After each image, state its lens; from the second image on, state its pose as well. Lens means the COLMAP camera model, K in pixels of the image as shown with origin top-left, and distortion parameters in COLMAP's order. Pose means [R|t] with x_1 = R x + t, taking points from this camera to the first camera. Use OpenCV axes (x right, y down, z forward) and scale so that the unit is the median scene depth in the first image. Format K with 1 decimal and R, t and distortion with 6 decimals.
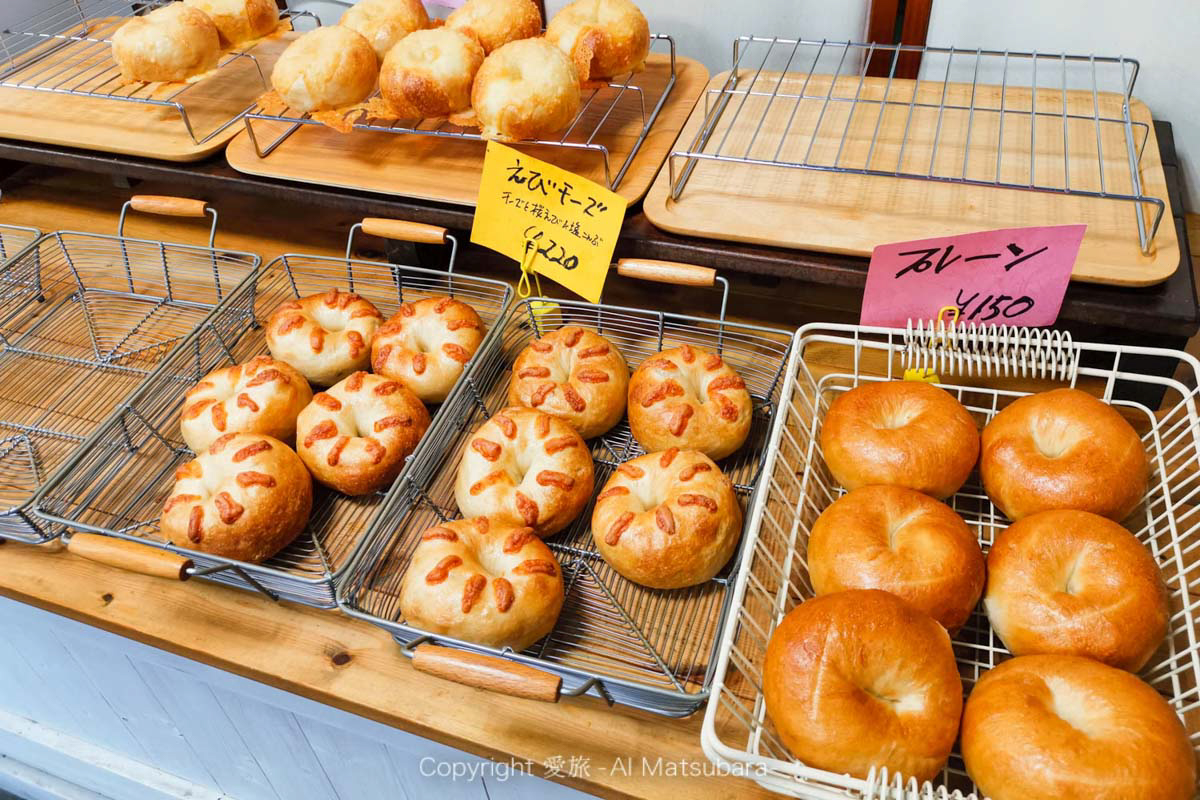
lens RADIAL K [[941.5, 0, 600.8], [0, 941.5, 344.7], [0, 0, 1]] dist [0.055533, -0.065991]
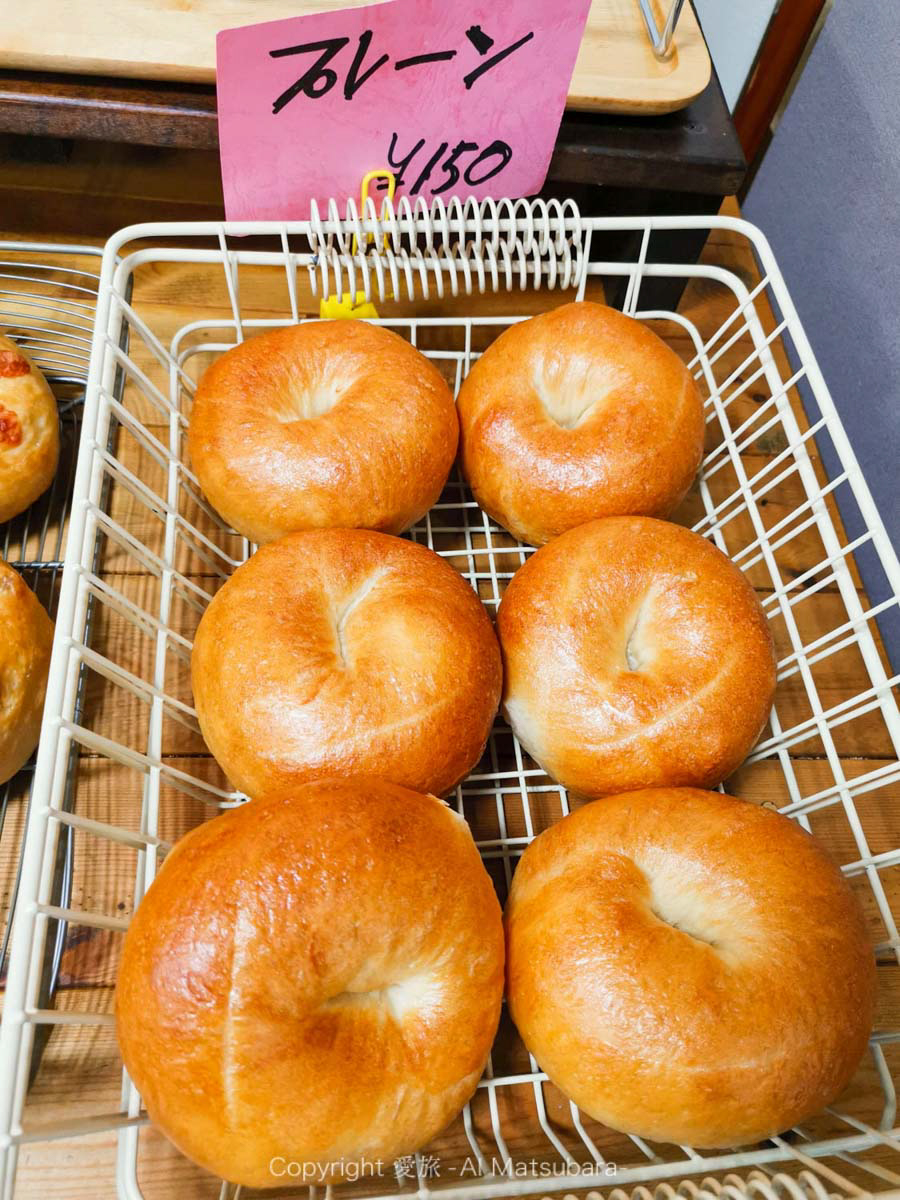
lens RADIAL K [[930.3, 0, 450.0], [0, 930.3, 600.0], [0, 0, 1]] dist [0.048667, -0.083809]
pose [[0.900952, -0.233612, 0.365664, 0.156133], [0.101487, 0.932777, 0.345873, 0.009133], [-0.421883, -0.274505, 0.864096, 0.466977]]
